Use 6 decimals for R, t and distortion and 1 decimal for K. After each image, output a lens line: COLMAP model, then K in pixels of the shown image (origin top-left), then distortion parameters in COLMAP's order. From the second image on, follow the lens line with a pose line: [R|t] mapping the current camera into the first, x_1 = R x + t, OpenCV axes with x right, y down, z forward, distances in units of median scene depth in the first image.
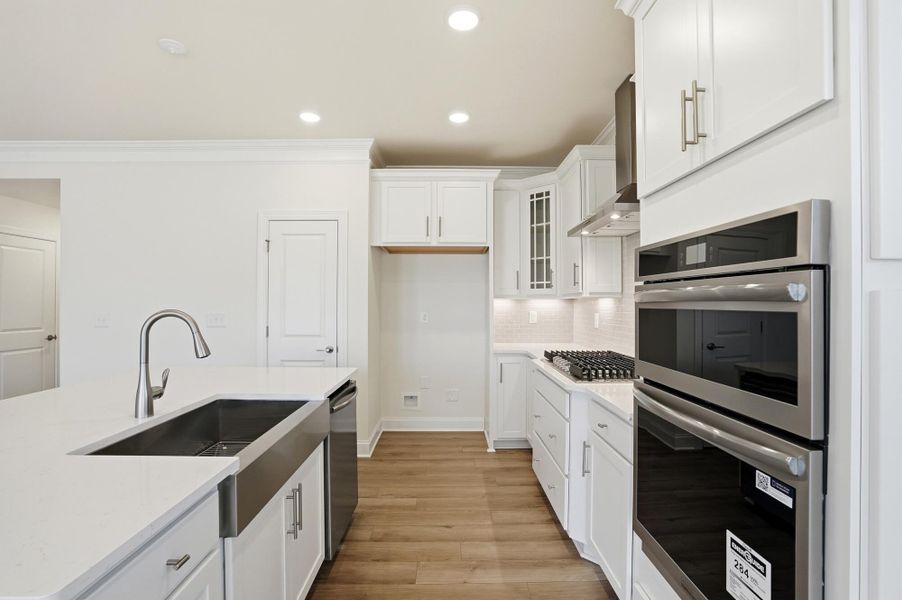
lens RADIAL K [[427.1, 0, 450.2], [0, 427.1, 311.0], [0, 0, 1]] dist [-0.037843, 0.000741]
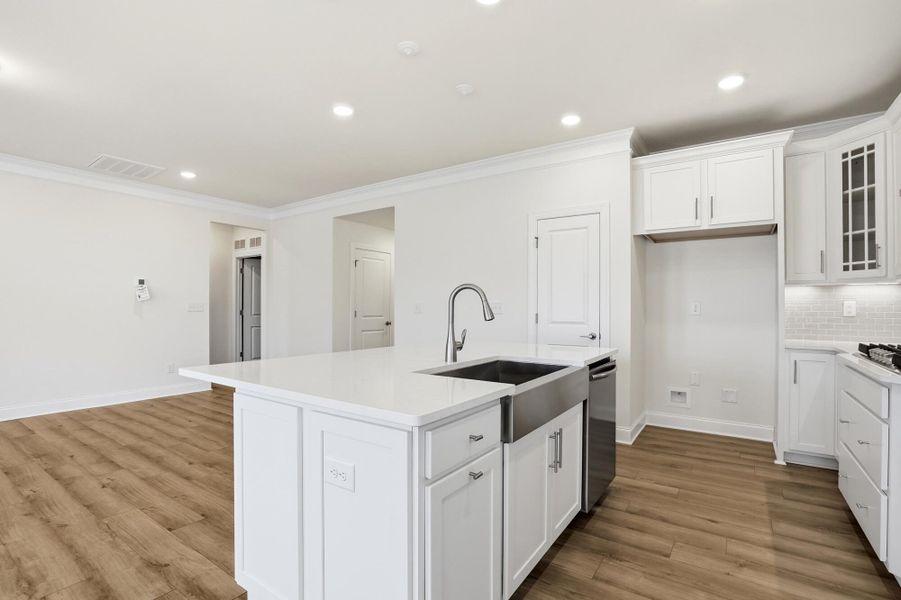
lens RADIAL K [[428.3, 0, 455.7], [0, 428.3, 318.1], [0, 0, 1]] dist [-0.052596, 0.019921]
pose [[0.827675, 0.003814, -0.561195, 0.028853], [-0.001838, 0.999990, 0.004085, 0.040011], [0.561205, -0.002349, 0.827673, -0.063171]]
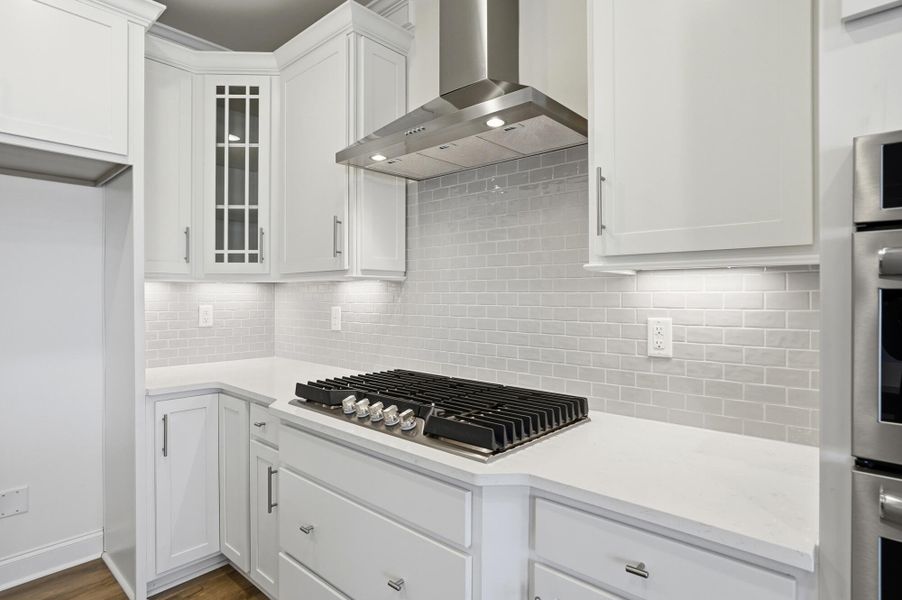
lens RADIAL K [[481.5, 0, 477.5], [0, 481.5, 300.8], [0, 0, 1]] dist [-0.054769, 0.032299]
pose [[0.654508, -0.007773, 0.756015, -0.054474], [0.013089, 0.999914, -0.001050, 0.000614], [-0.755942, 0.010583, 0.654553, 0.434507]]
